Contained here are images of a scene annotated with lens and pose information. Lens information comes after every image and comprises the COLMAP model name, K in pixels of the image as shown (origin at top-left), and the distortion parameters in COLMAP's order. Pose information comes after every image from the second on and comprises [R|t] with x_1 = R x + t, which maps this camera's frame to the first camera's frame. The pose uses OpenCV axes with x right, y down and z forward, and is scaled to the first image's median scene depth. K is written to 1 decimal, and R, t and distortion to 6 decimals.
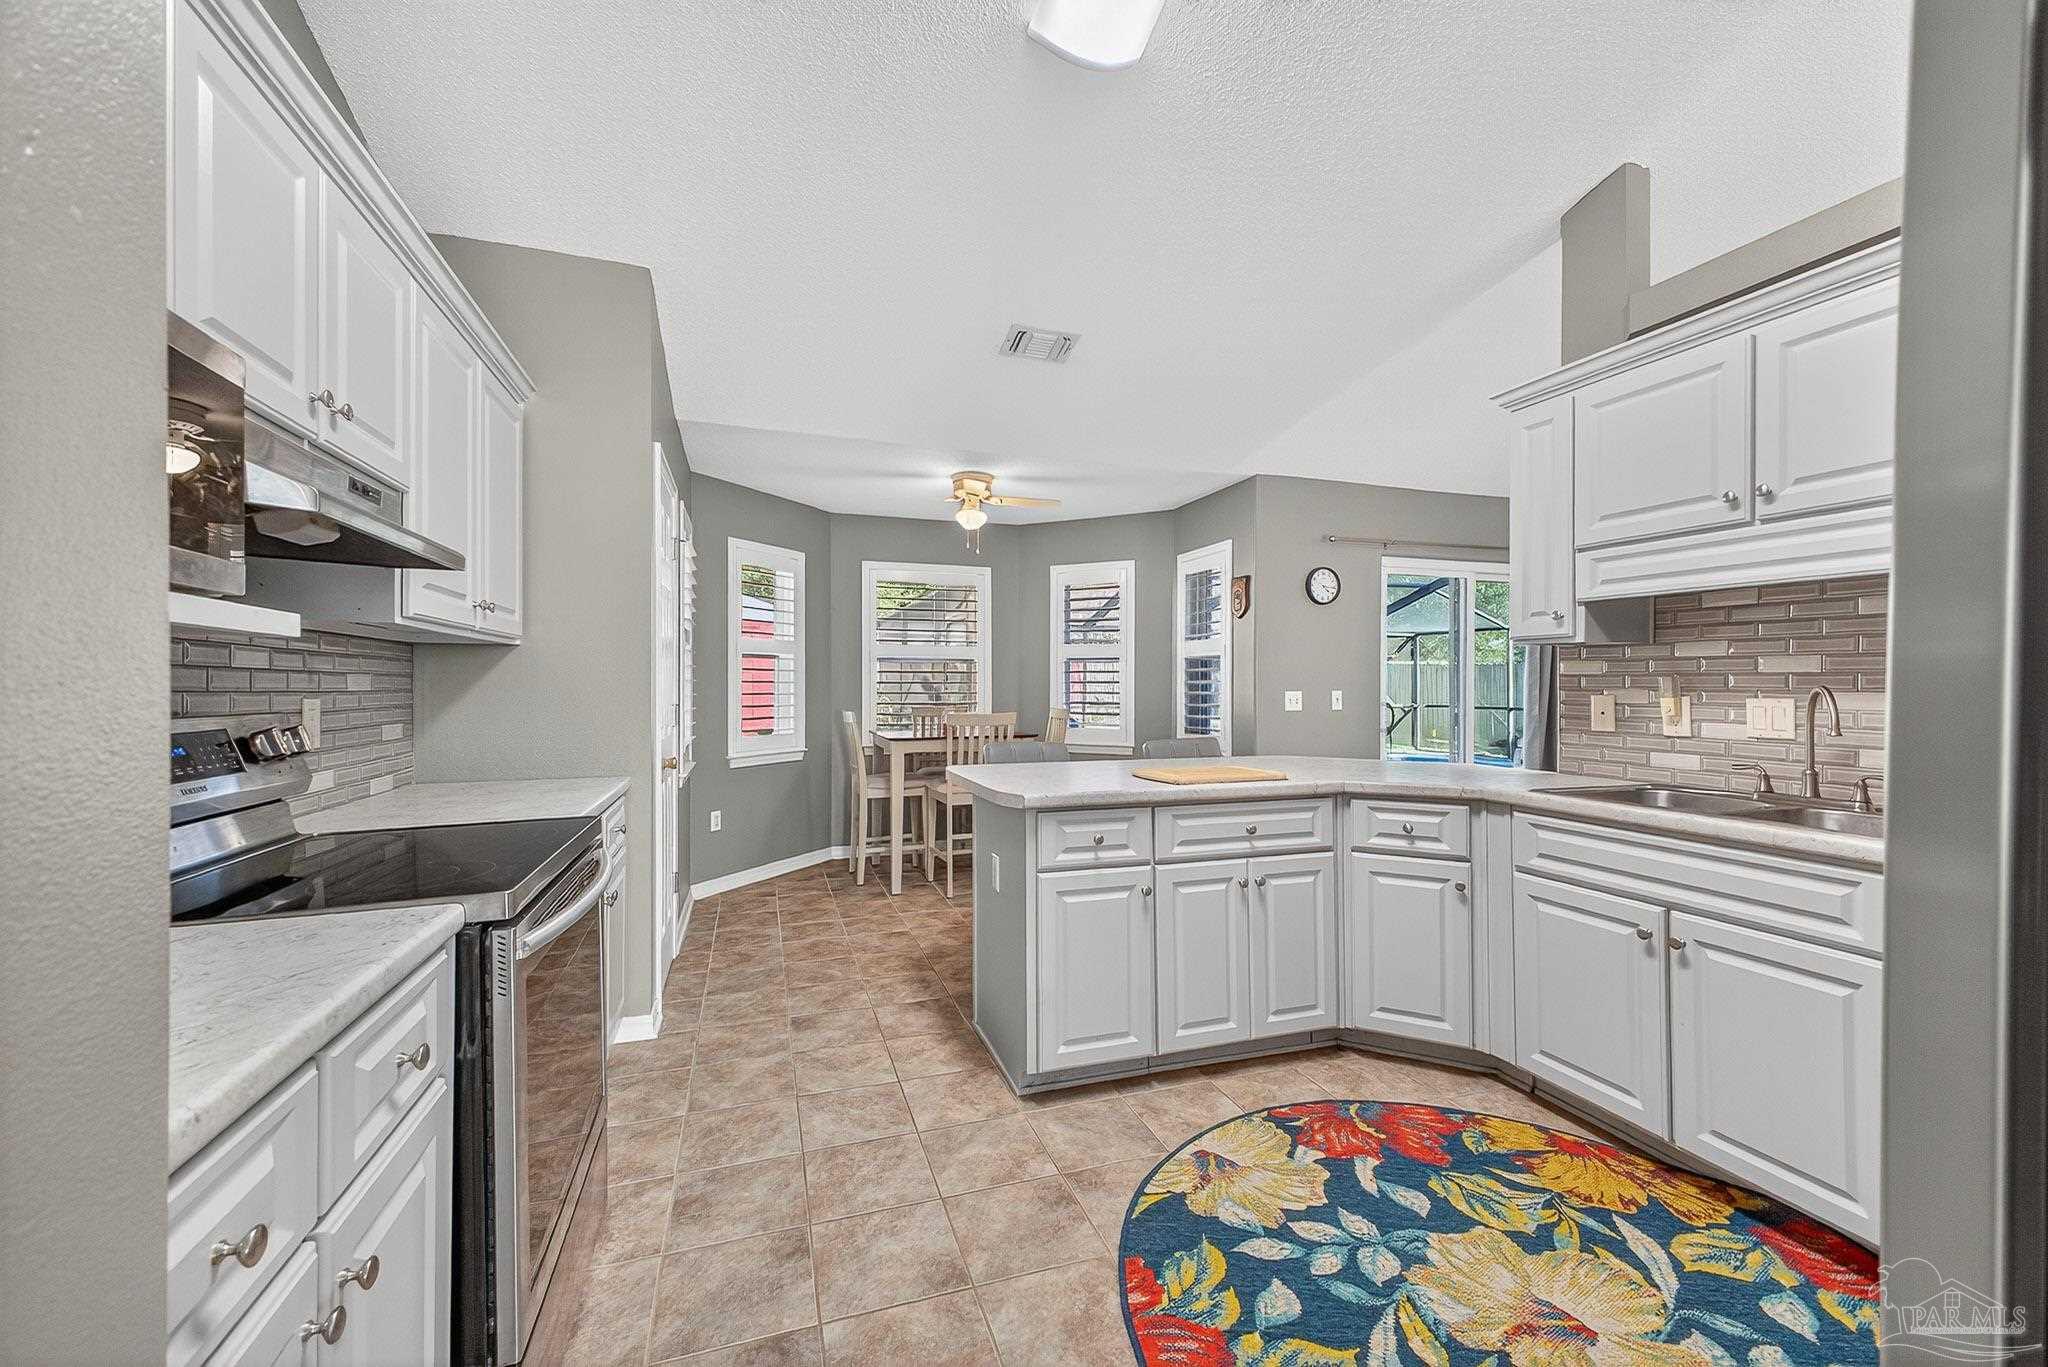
lens RADIAL K [[805.1, 0, 1027.8], [0, 805.1, 673.5], [0, 0, 1]] dist [0.000266, -0.000278]
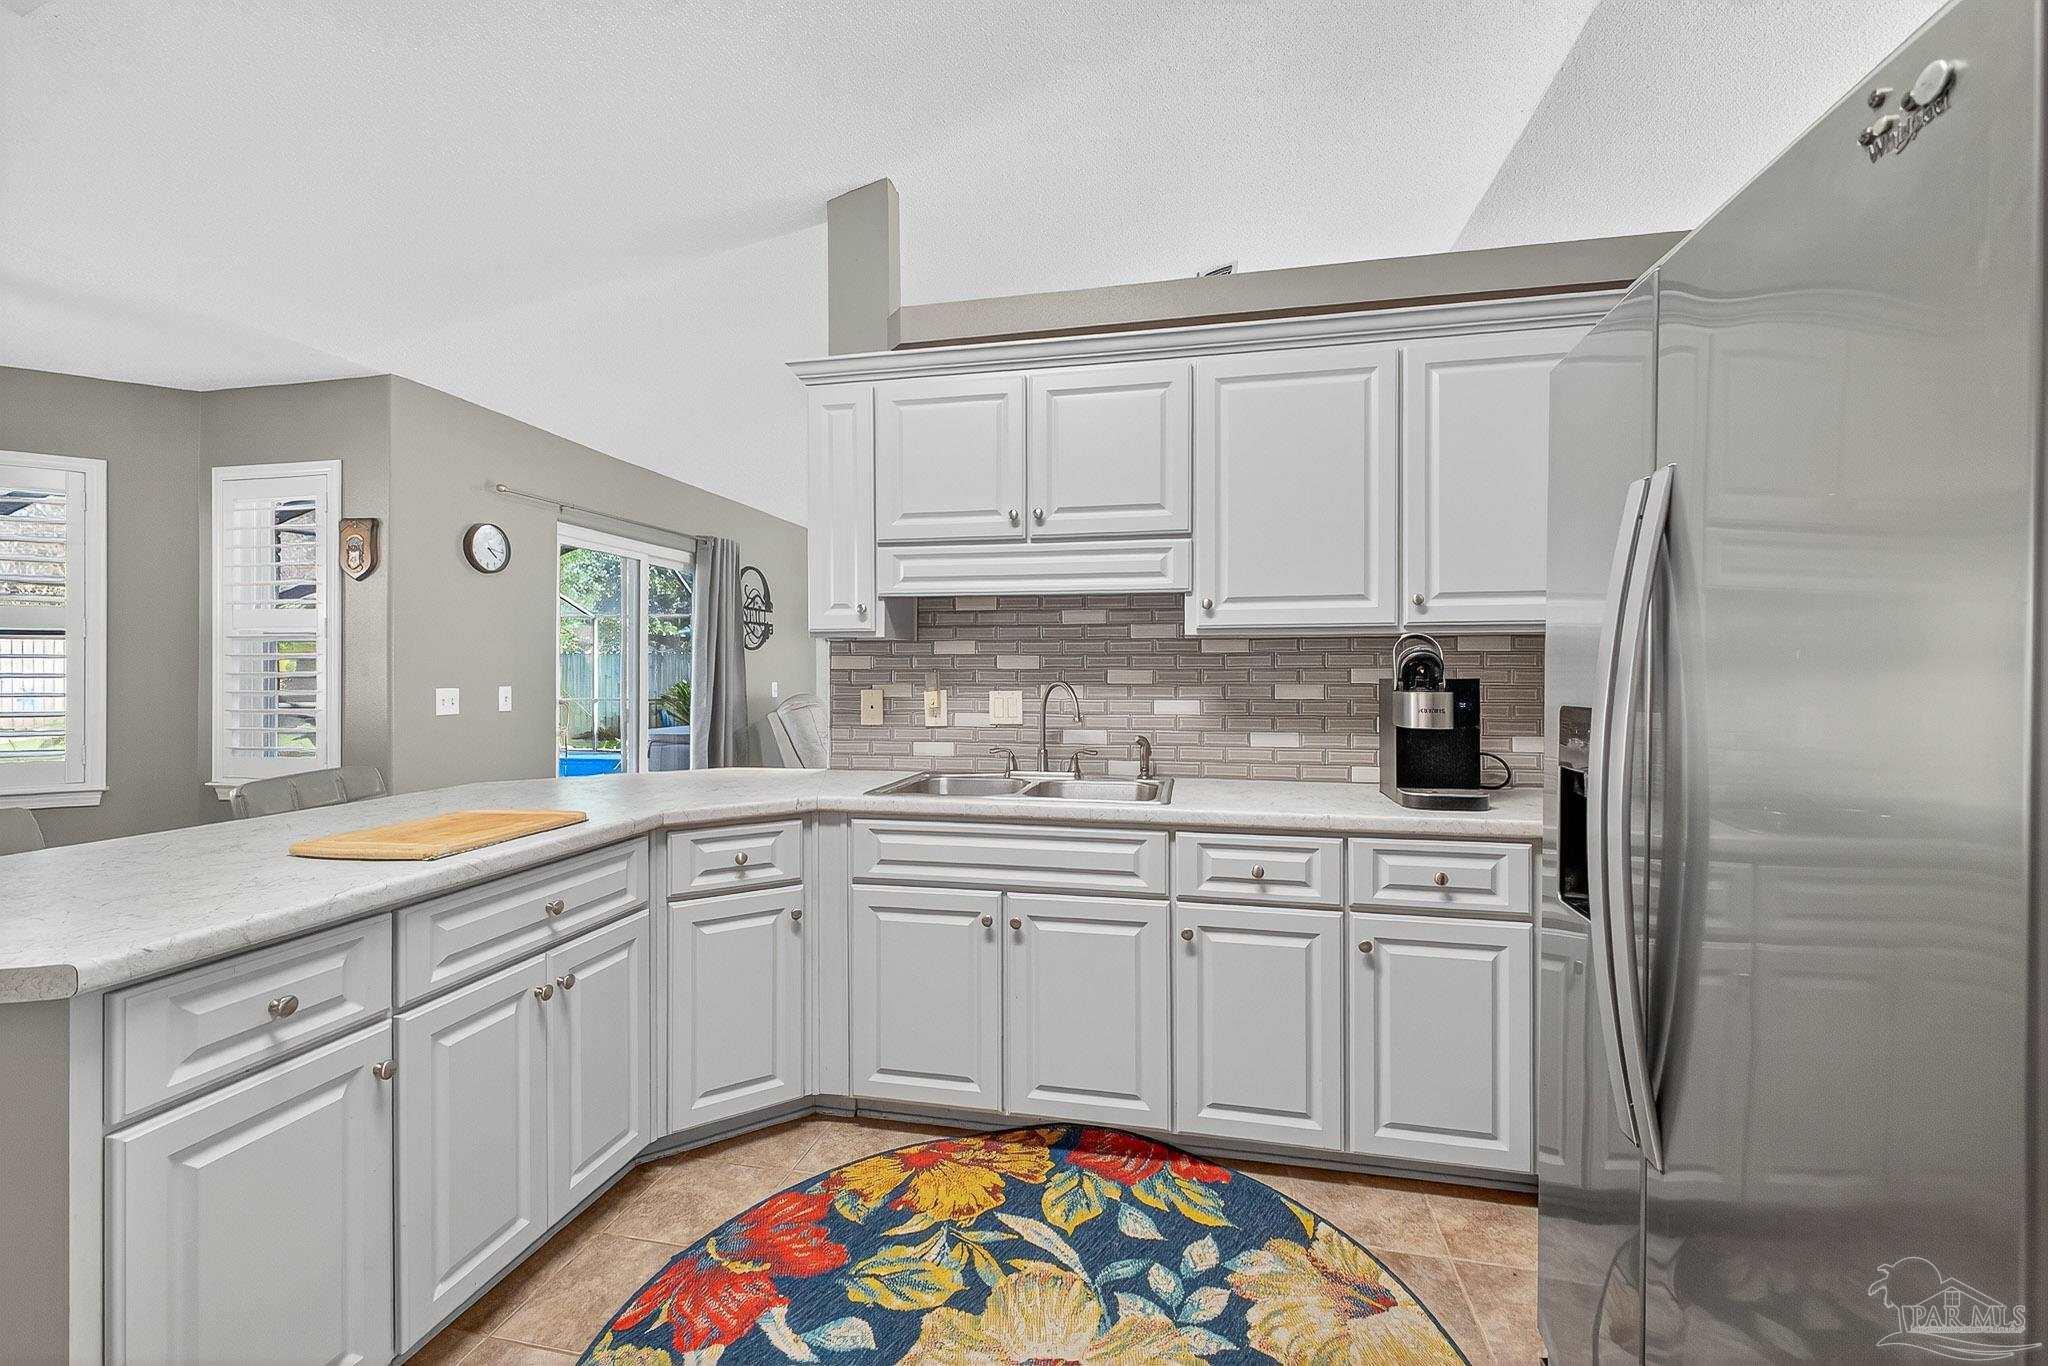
lens RADIAL K [[837.0, 0, 1009.8], [0, 837.0, 669.0], [0, 0, 1]] dist [0.004609, -0.000345]
pose [[0.513242, 0.002919, 0.858239, -0.121250], [-0.009602, 0.999951, 0.002342, -0.004004], [-0.858190, -0.009443, 0.513245, 0.352519]]
